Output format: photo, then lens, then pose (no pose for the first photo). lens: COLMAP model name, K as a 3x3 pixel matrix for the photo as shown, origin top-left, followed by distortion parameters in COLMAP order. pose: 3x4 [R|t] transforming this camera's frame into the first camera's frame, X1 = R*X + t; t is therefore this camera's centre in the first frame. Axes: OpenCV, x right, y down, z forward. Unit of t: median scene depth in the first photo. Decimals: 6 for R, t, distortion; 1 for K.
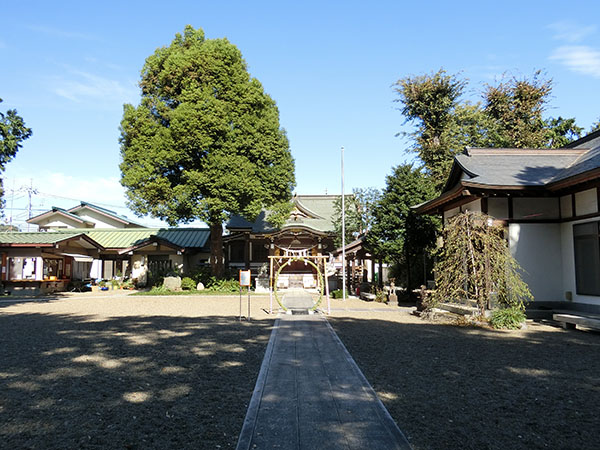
lens RADIAL K [[474.4, 0, 289.9], [0, 474.4, 220.9], [0, 0, 1]] dist [-0.023246, 0.016114]
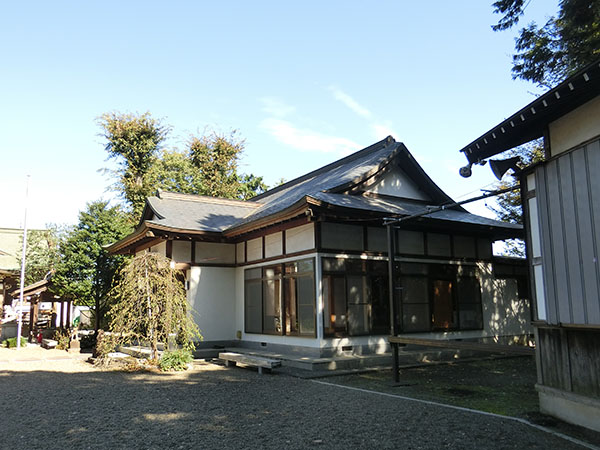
lens RADIAL K [[474.4, 0, 276.3], [0, 474.4, 236.3], [0, 0, 1]] dist [-0.023246, 0.016114]
pose [[0.850771, 0.064489, 0.521564, 0.046708], [-0.035230, 0.997209, -0.065832, 0.000938], [-0.524354, 0.037634, 0.850668, 0.008932]]
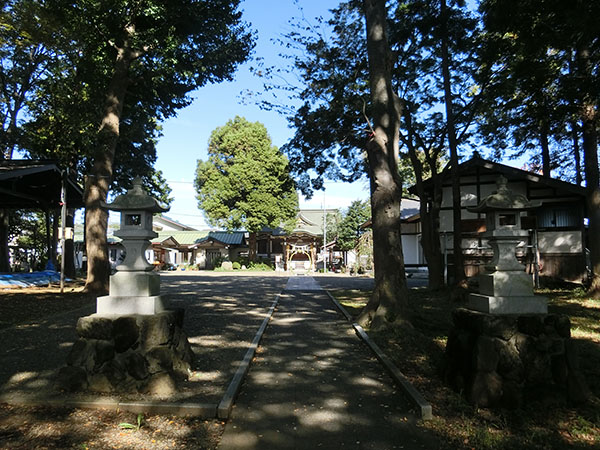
lens RADIAL K [[474.4, 0, 281.7], [0, 474.4, 225.8], [0, 0, 1]] dist [-0.023246, 0.016114]
pose [[0.999498, -0.000982, -0.031668, 0.002710], [0.001731, 0.999719, 0.023648, -0.057762], [0.031636, -0.023691, 0.999219, -0.784488]]
